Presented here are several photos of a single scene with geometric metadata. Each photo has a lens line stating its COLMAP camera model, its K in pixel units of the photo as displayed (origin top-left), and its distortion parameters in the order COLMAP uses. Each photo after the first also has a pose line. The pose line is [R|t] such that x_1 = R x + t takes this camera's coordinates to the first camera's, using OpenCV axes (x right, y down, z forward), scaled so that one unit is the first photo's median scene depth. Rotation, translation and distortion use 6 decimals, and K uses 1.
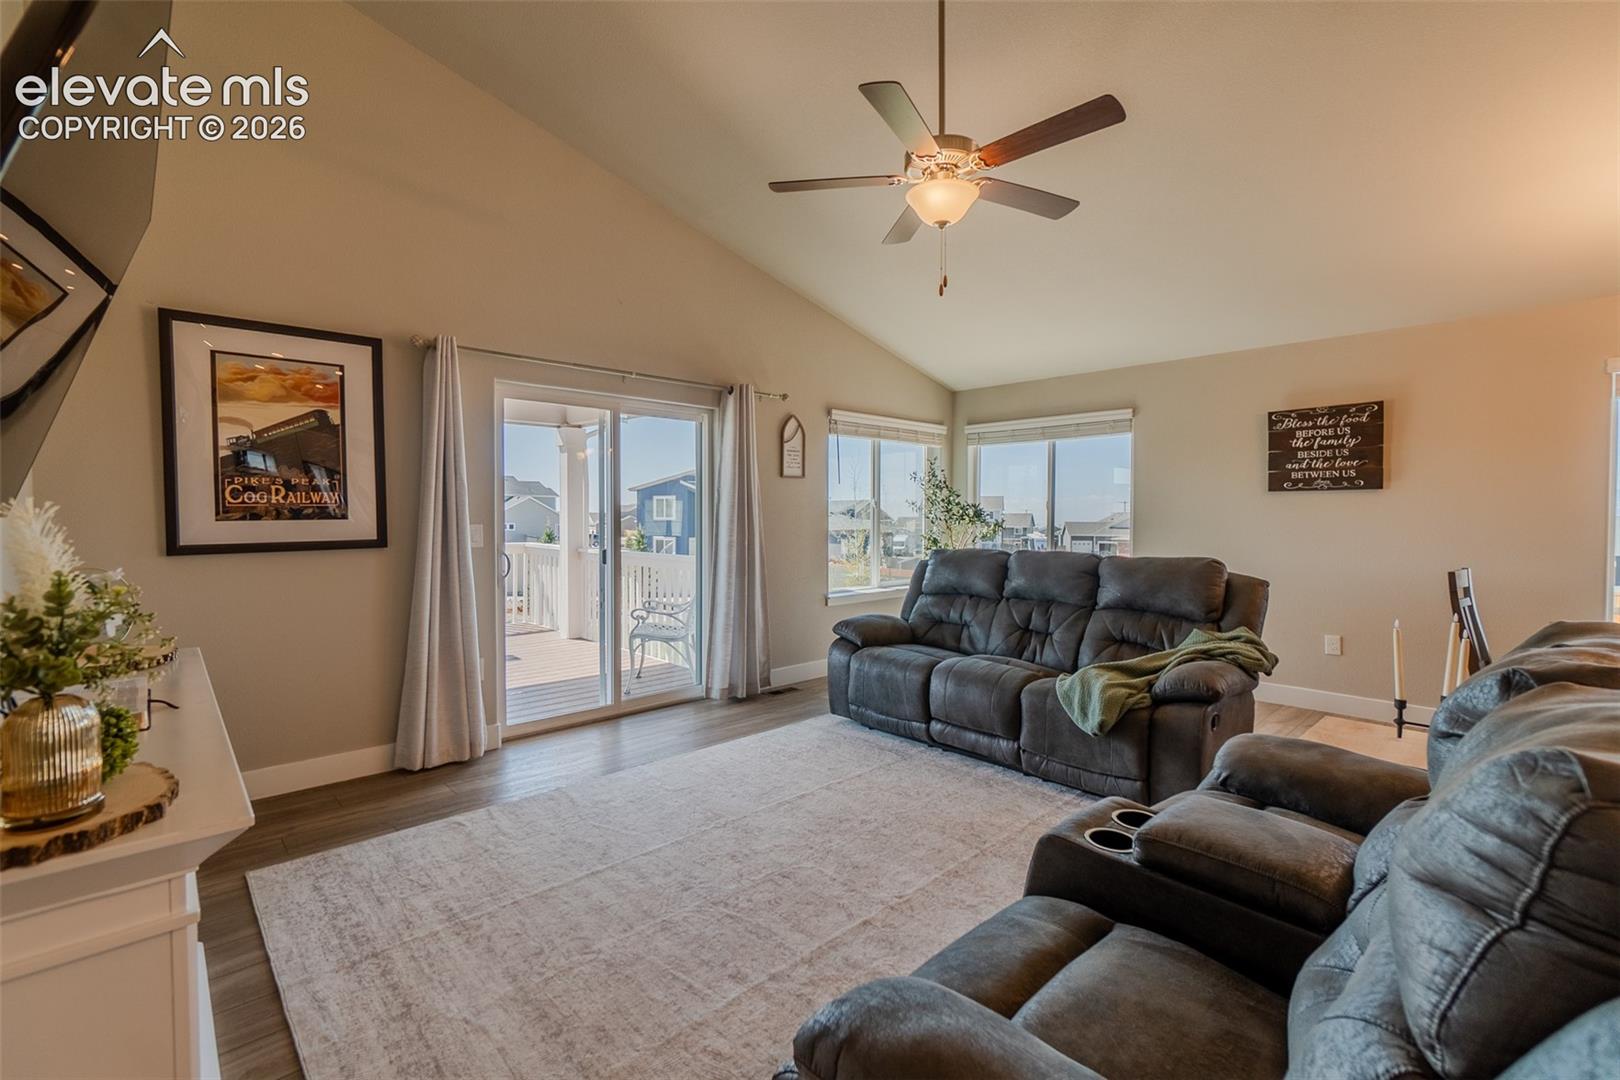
lens RADIAL K [[699.9, 0, 811.6], [0, 699.9, 535.5], [0, 0, 1]] dist [-0.001673, -0.000081]
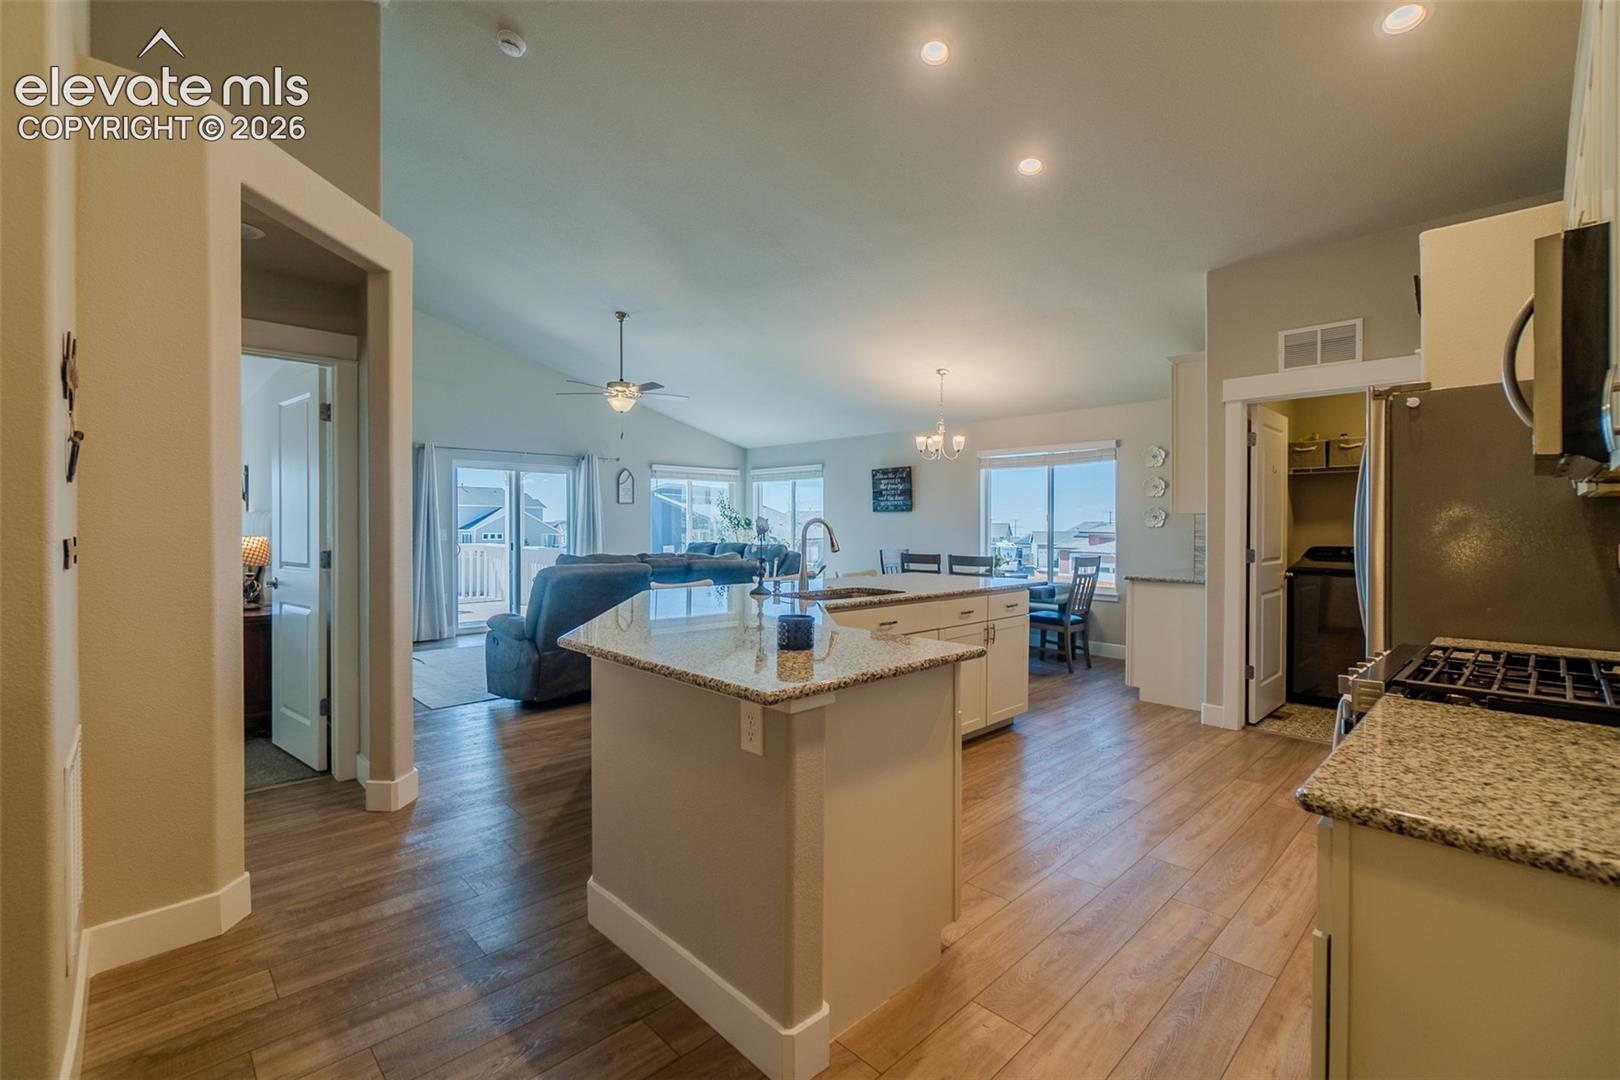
lens RADIAL K [[699.9, 0, 808.5], [0, 699.9, 536.1], [0, 0, 1]] dist [-0.001673, -0.000081]
pose [[0.999970, -0.000323, 0.007734, 0.437471], [0.000418, 0.999924, -0.012332, 0.022306], [-0.007729, 0.012335, 0.999894, -0.806237]]
